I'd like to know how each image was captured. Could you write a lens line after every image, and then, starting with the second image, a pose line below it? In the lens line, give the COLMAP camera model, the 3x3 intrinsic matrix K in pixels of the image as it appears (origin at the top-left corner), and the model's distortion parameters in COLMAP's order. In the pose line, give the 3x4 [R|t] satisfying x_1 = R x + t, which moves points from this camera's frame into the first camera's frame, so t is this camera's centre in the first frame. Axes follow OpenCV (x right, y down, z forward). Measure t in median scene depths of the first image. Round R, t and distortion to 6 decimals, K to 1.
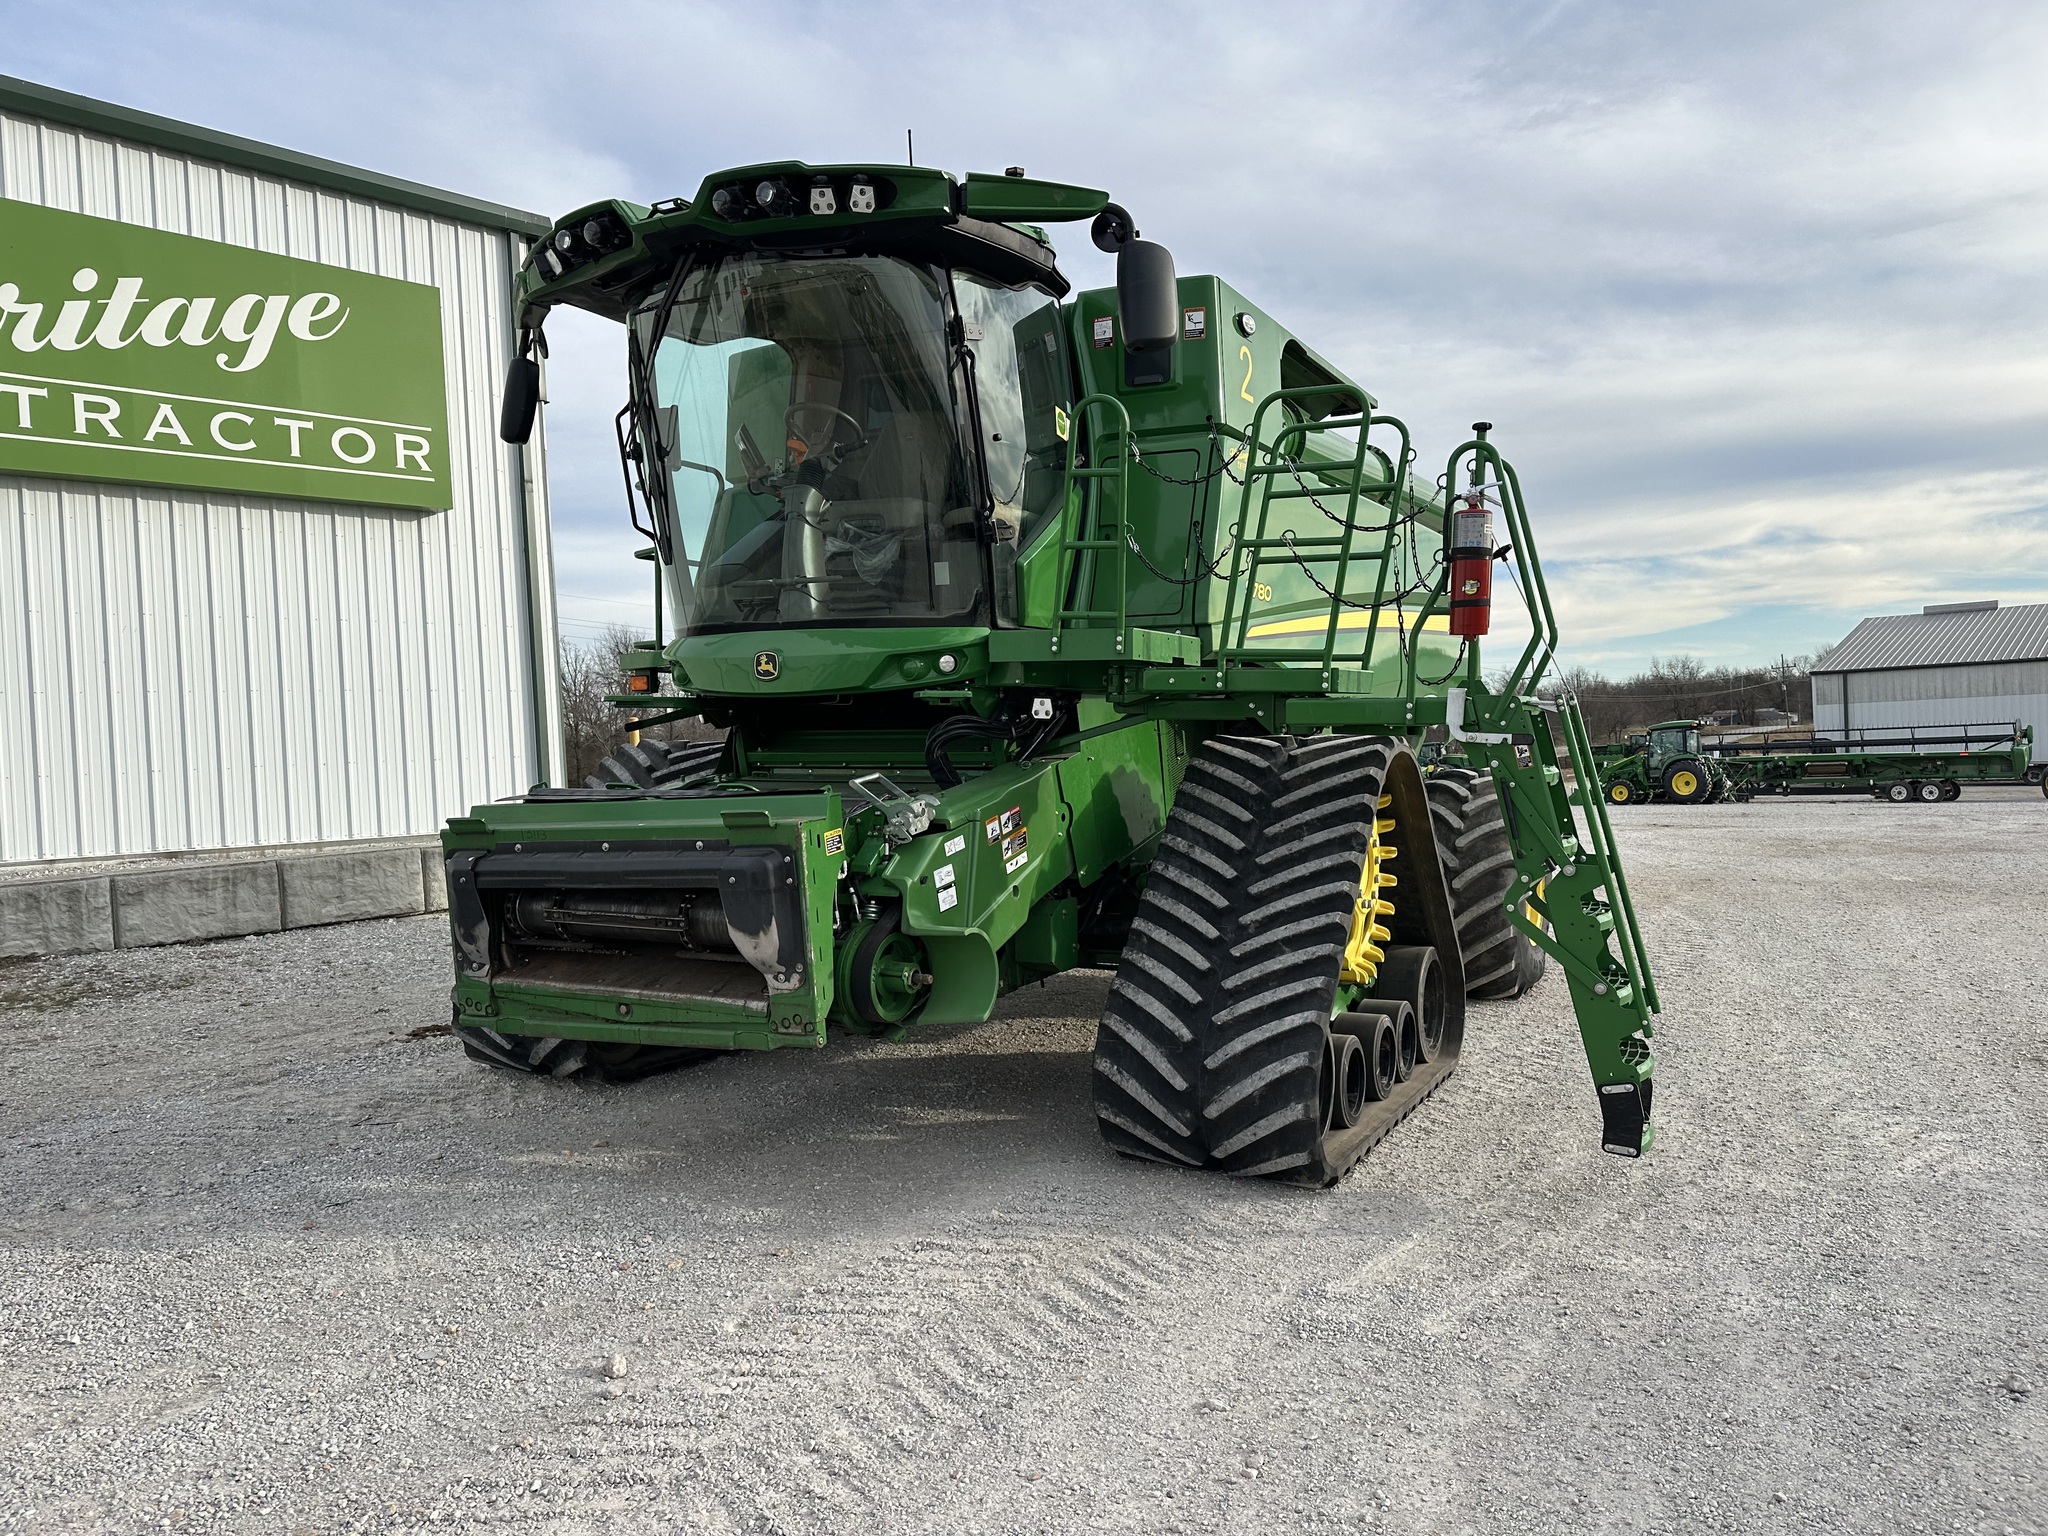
lens RADIAL K [[1425.1, 0, 1040.4], [0, 1425.1, 759.6], [0, 0, 1]] dist [0.076770, -0.091163]
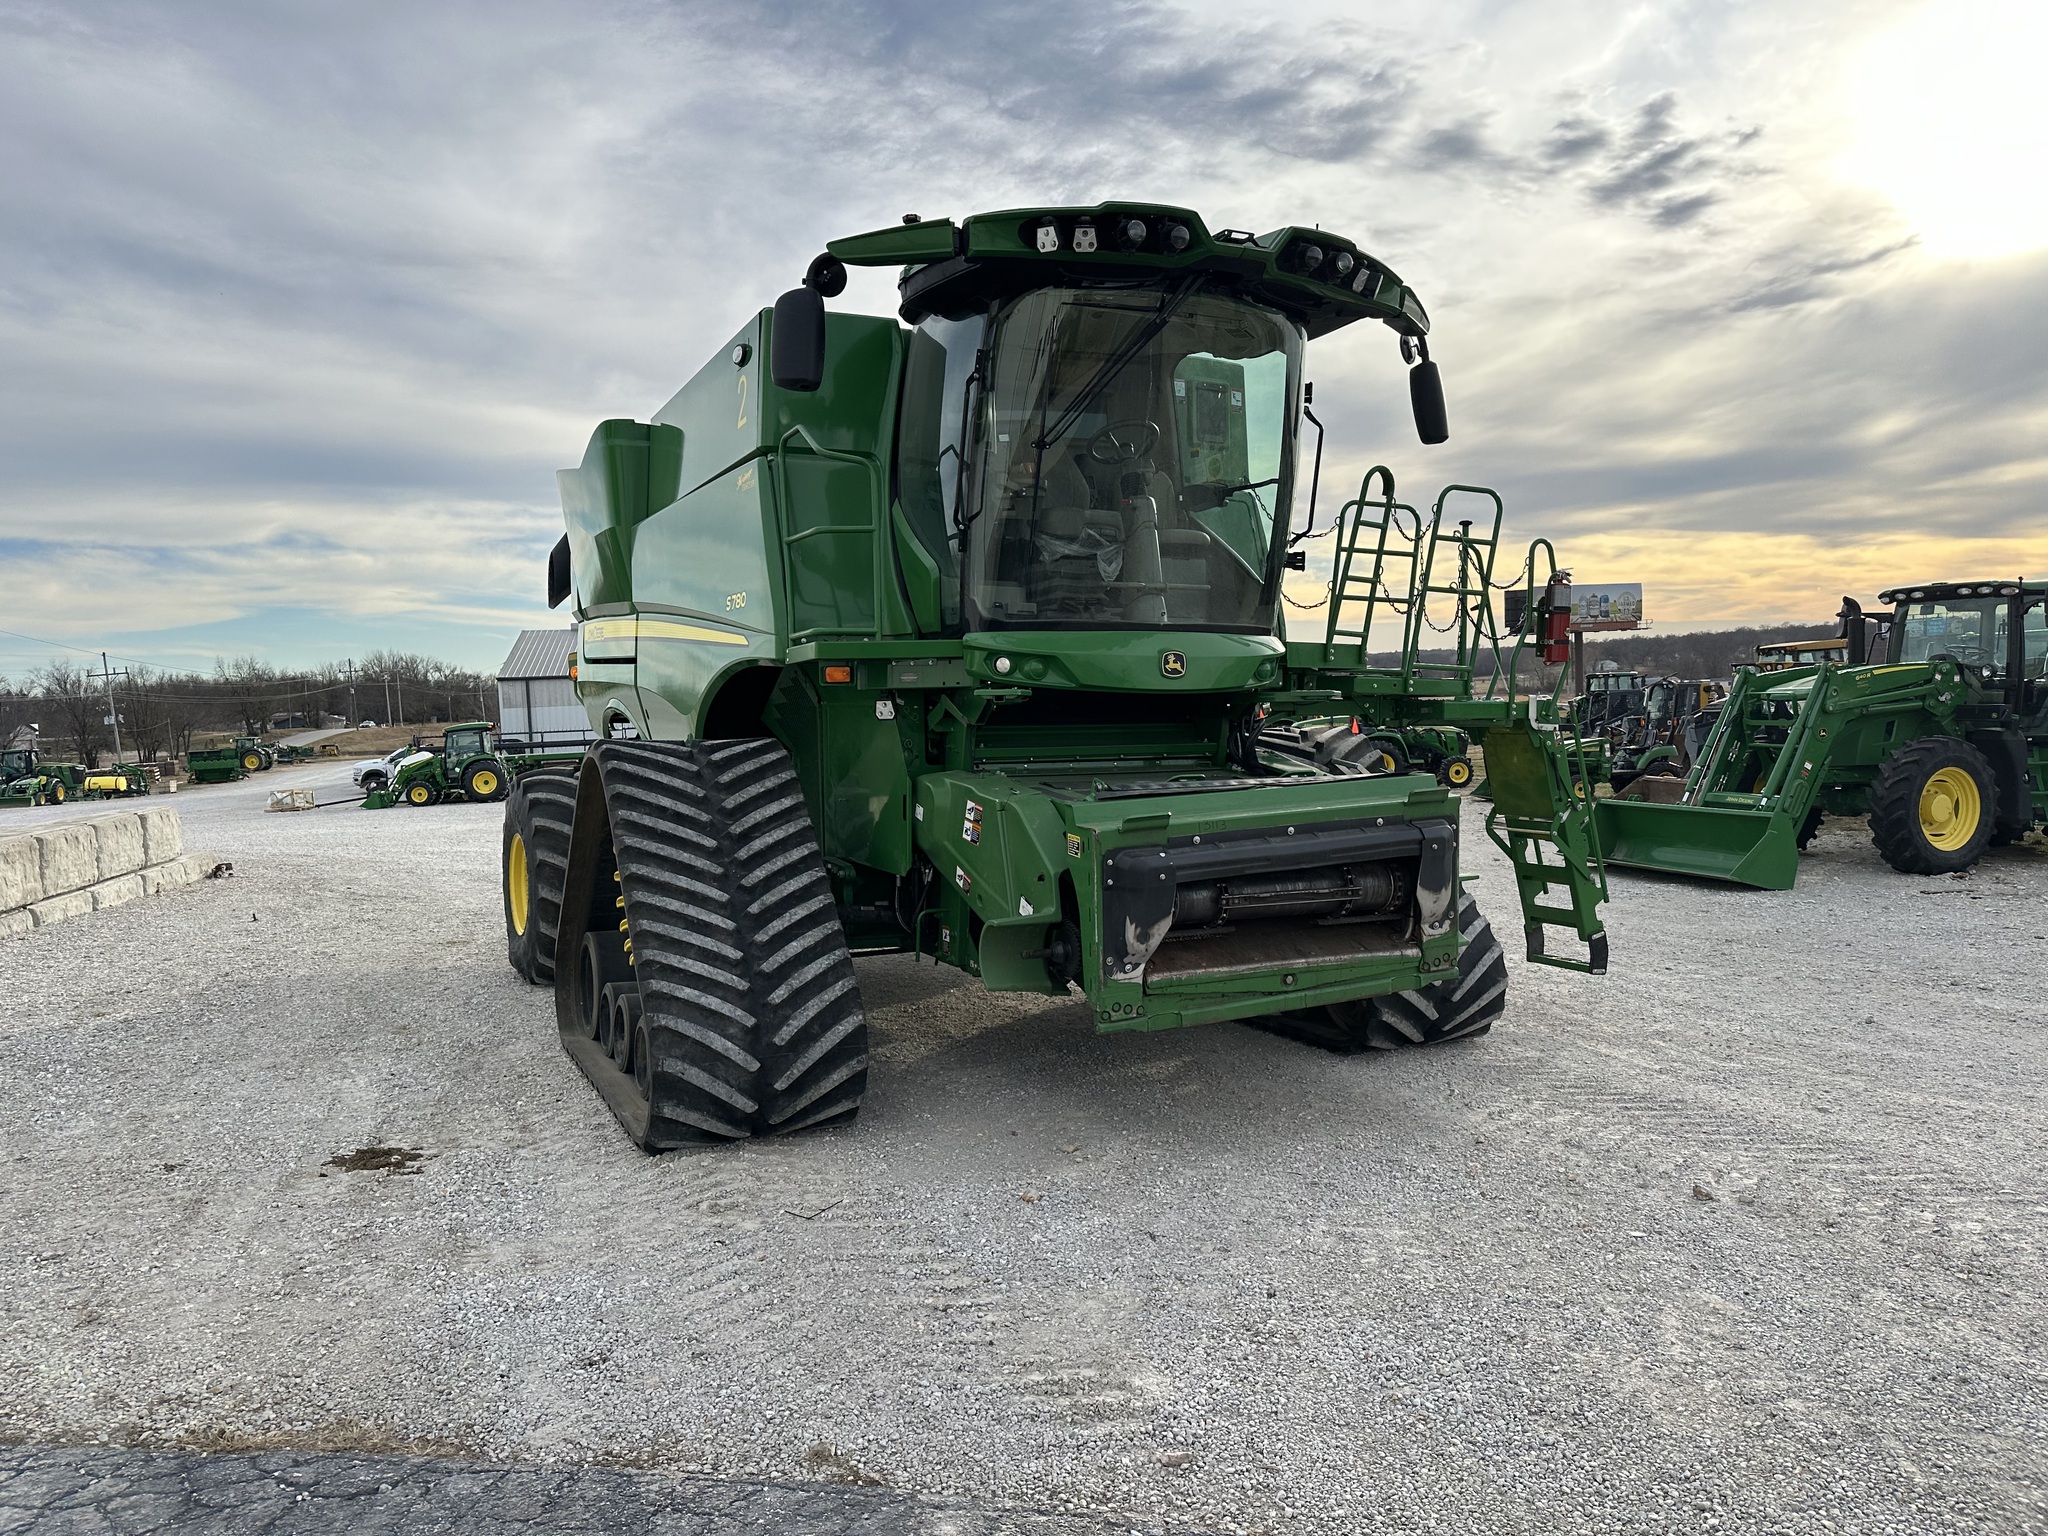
lens RADIAL K [[1452.0, 0, 1009.3], [0, 1452.0, 777.6], [0, 0, 1]] dist [0.033085, -0.046849]
pose [[0.596225, -0.030821, 0.802225, -1.138532], [0.022973, 0.999509, 0.021327, -0.006533], [-0.802488, 0.005714, 0.596640, 0.449958]]
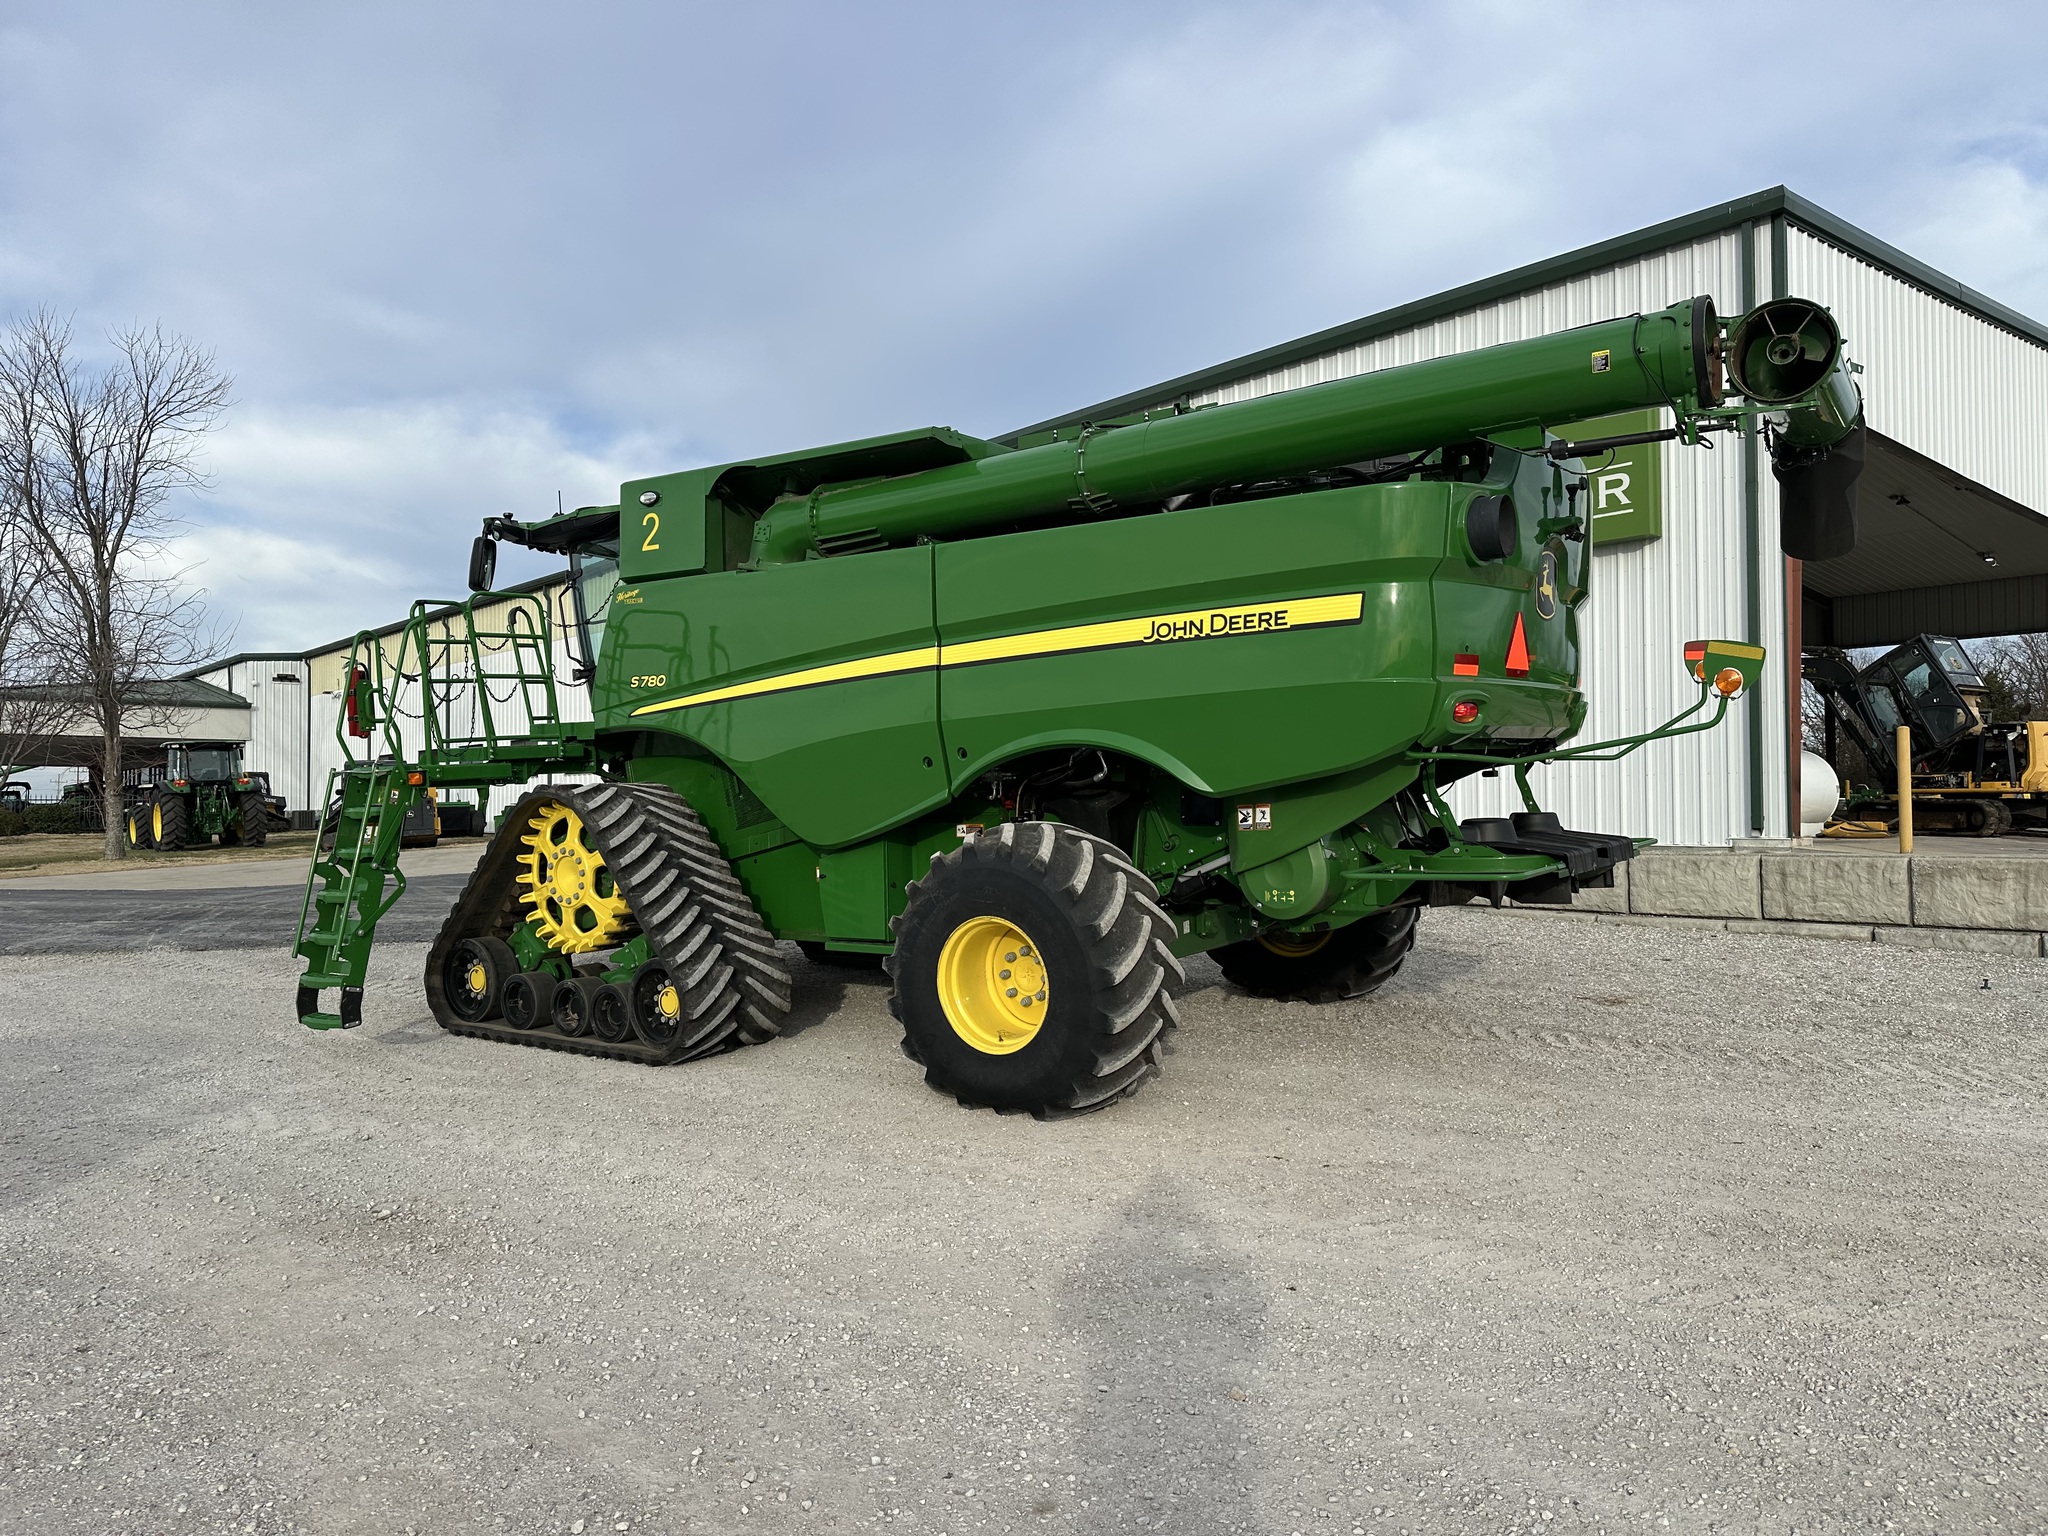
lens RADIAL K [[1426.4, 0, 1043.5], [0, 1426.4, 772.0], [0, 0, 1]] dist [0.076967, -0.111662]
pose [[-0.111548, 0.018617, -0.993585, 1.751016], [0.003772, 0.999825, 0.018310, -0.059346], [0.993752, -0.001705, -0.111599, 1.775934]]
